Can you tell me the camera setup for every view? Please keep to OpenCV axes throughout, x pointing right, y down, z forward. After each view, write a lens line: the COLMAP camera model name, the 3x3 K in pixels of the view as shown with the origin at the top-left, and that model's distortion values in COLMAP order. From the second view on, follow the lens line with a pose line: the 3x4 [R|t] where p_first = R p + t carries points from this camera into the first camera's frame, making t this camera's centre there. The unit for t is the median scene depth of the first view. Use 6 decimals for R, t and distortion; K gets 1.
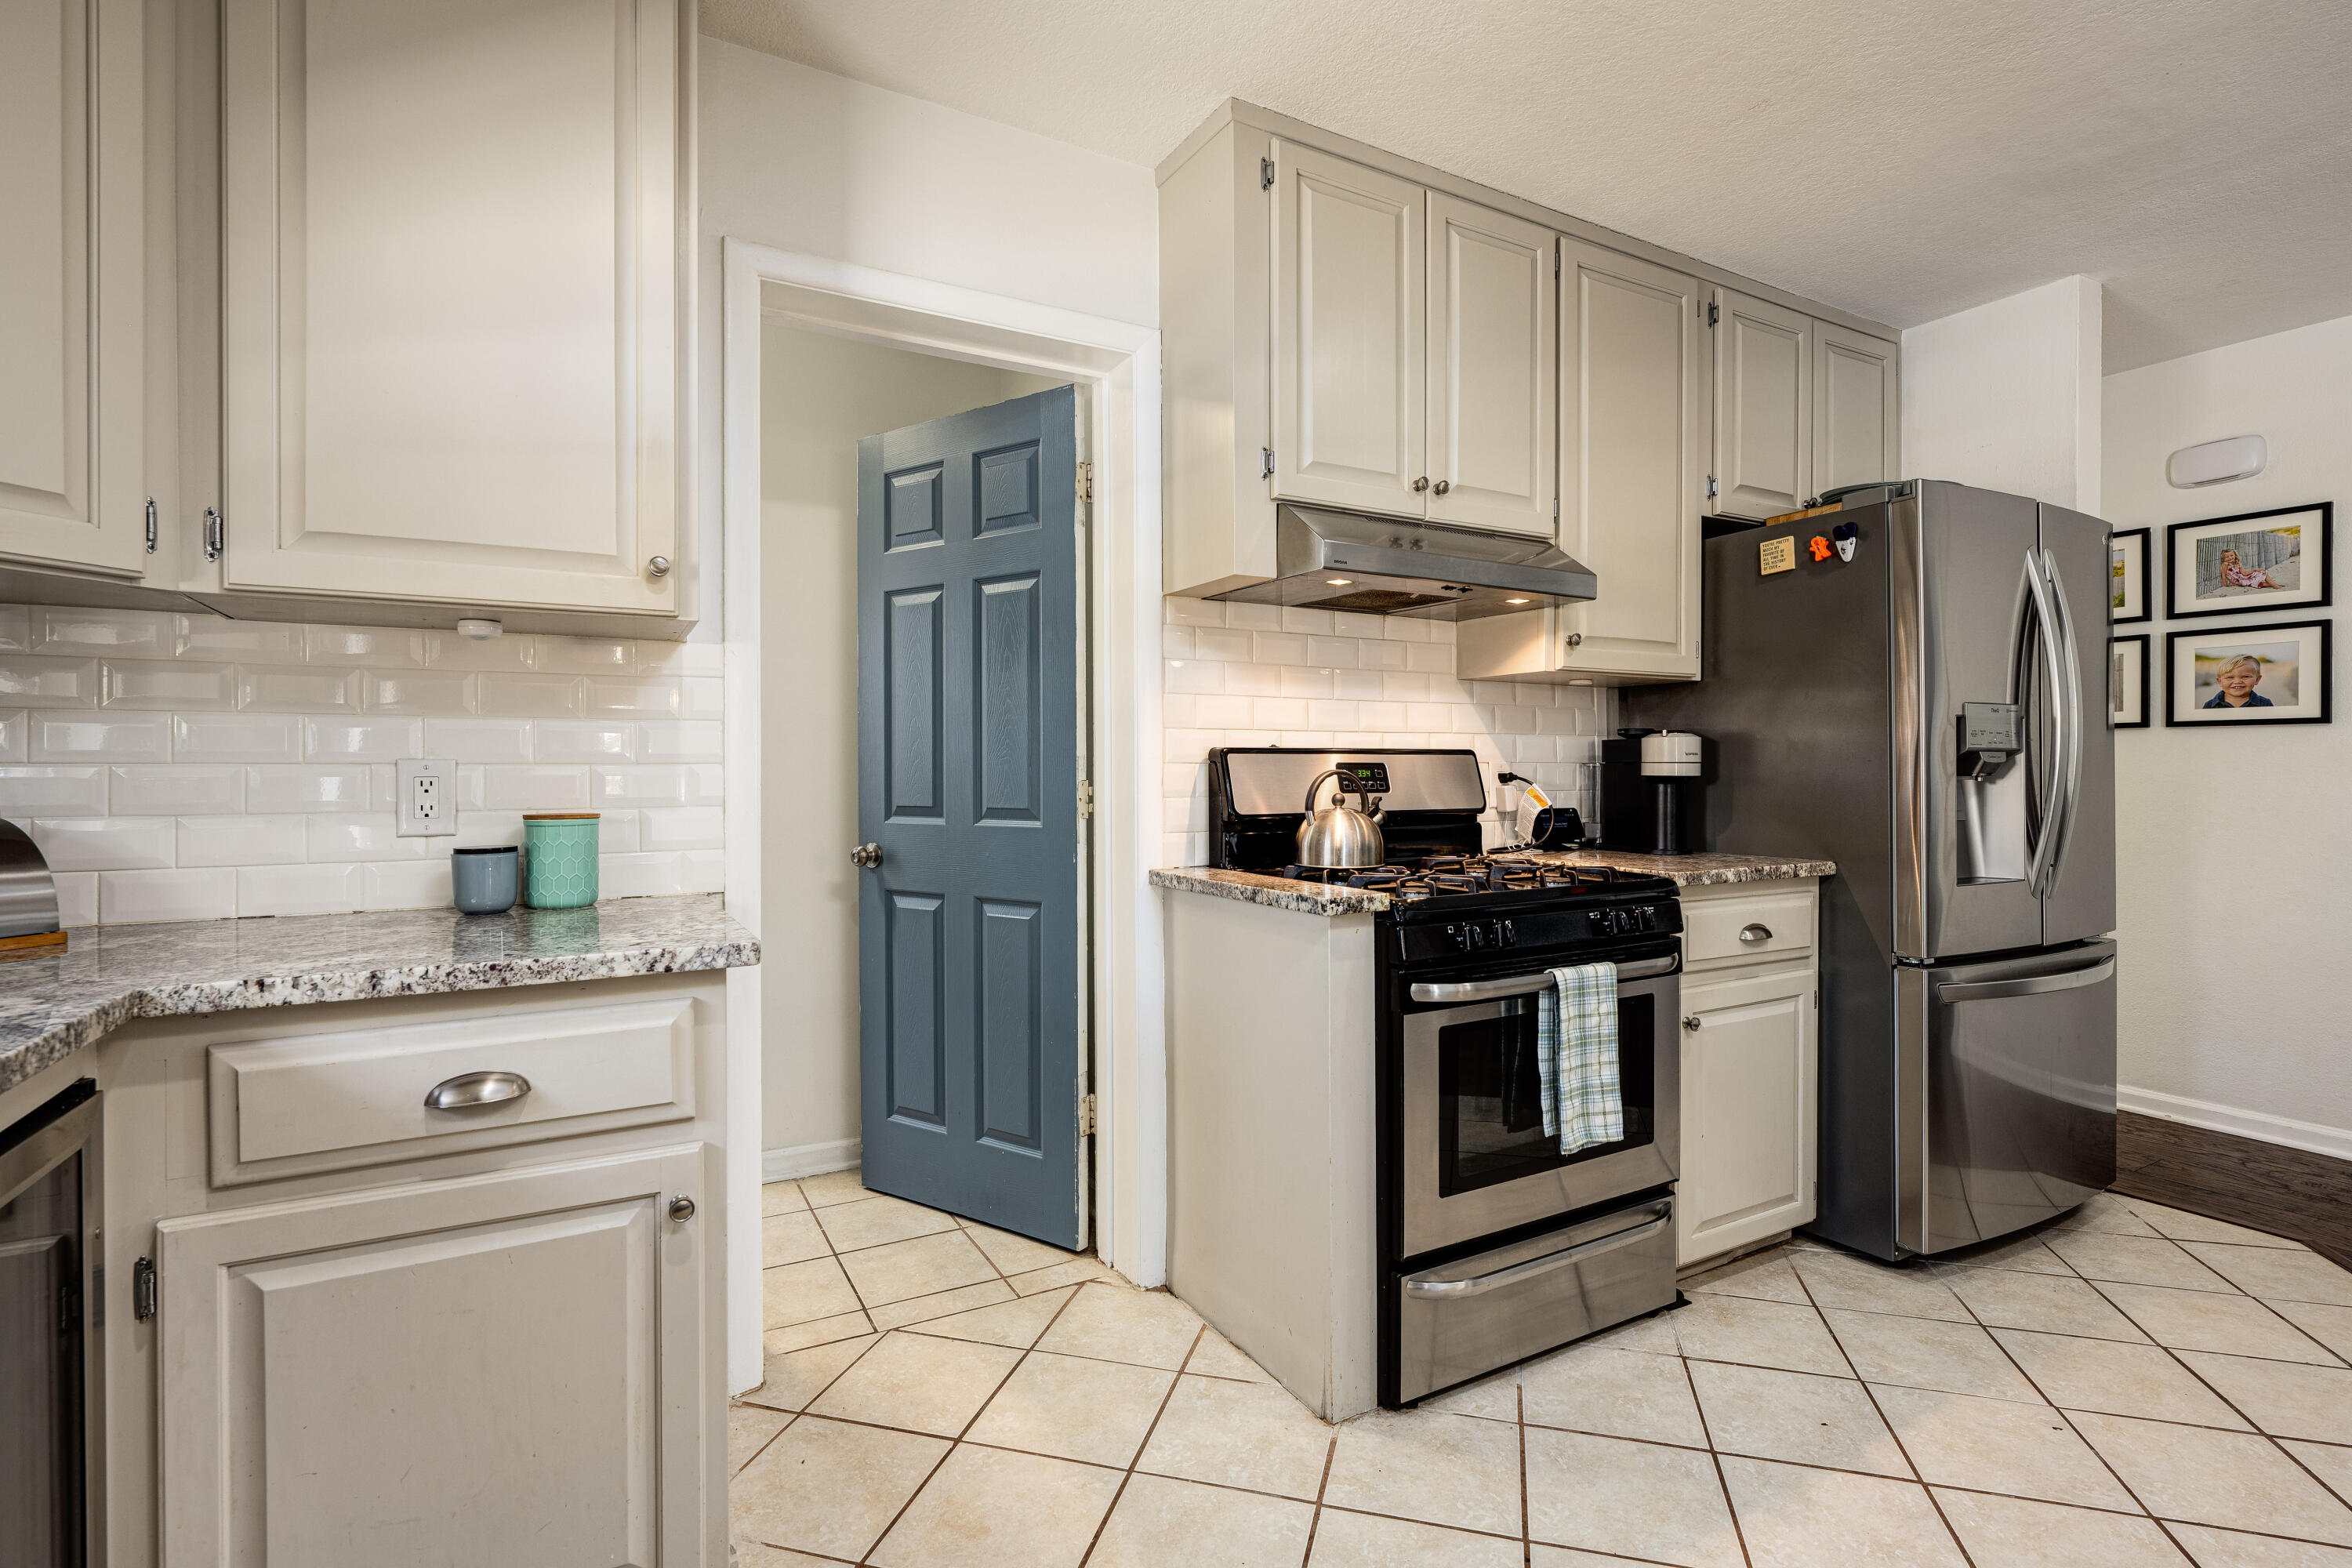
lens RADIAL K [[1074.4, 0, 1175.9], [0, 1074.4, 773.2], [0, 0, 1]] dist [0.001202, -0.000135]
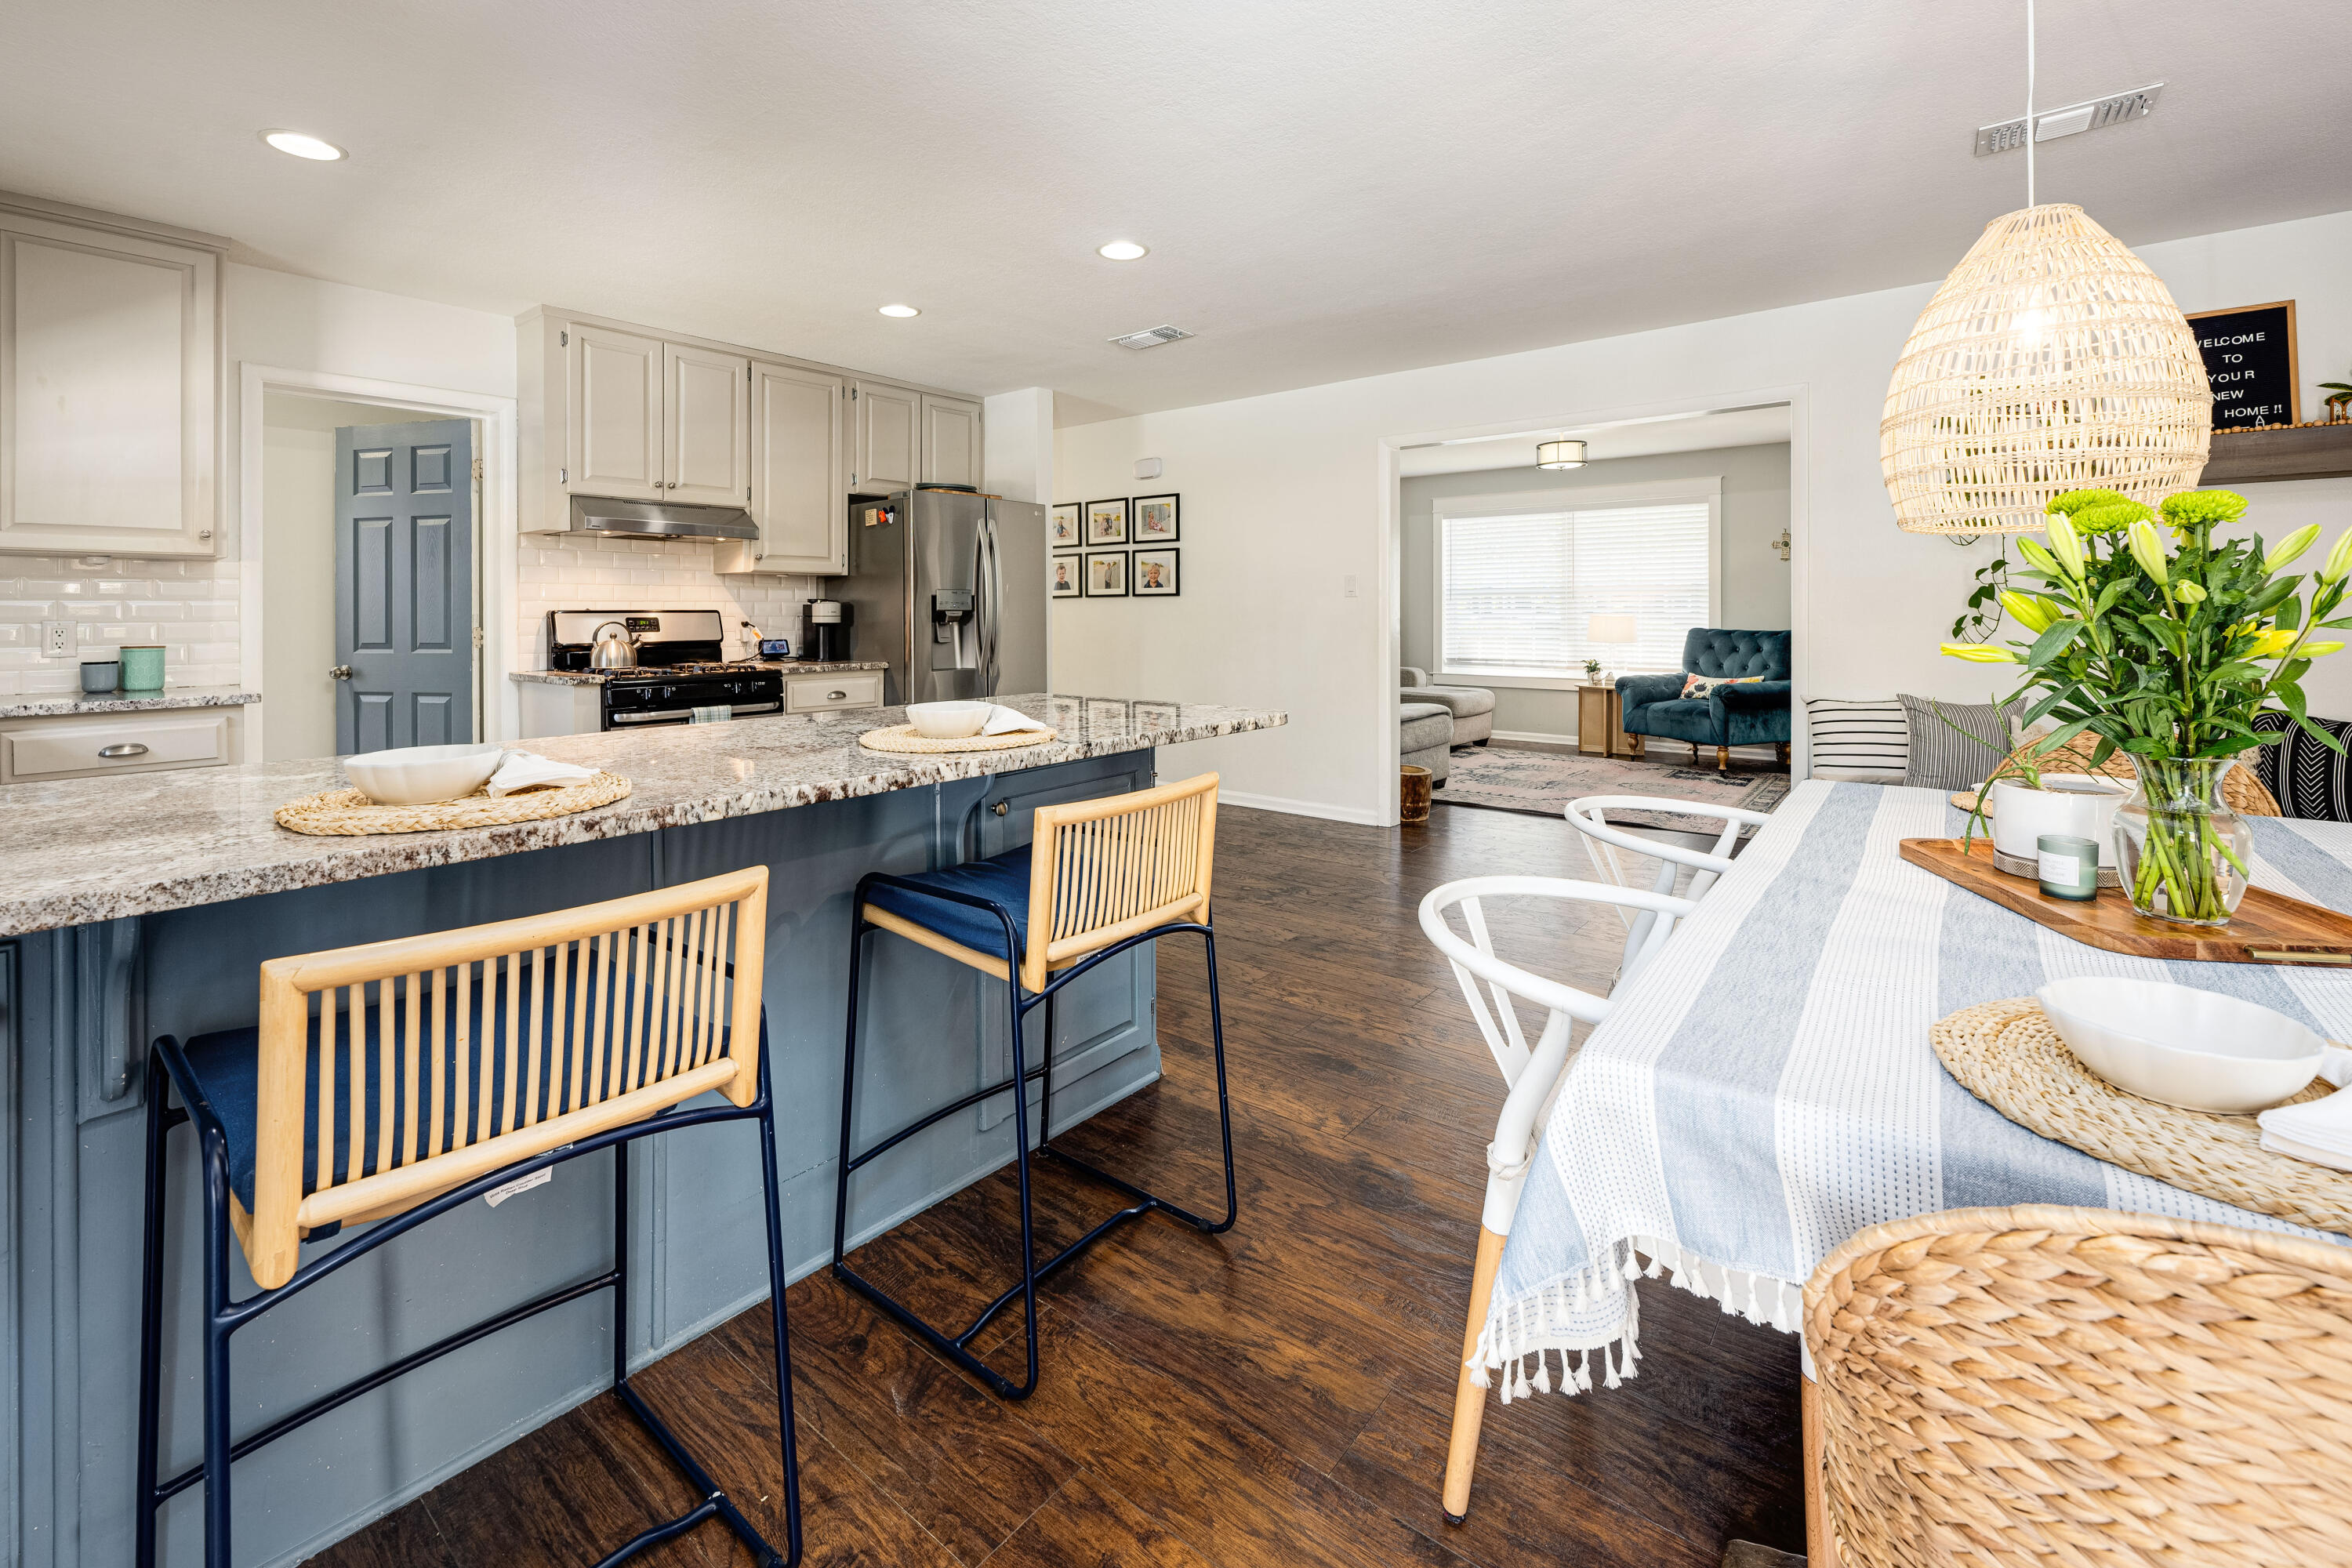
lens RADIAL K [[1020.0, 0, 1179.3], [0, 1020.0, 605.3], [0, 0, 1]] dist [0.003195, -0.001710]
pose [[0.935914, 0.000020, 0.352230, 0.449974], [0.003709, 0.999944, -0.009912, -0.009818], [-0.352210, 0.010584, 0.935861, -1.147225]]
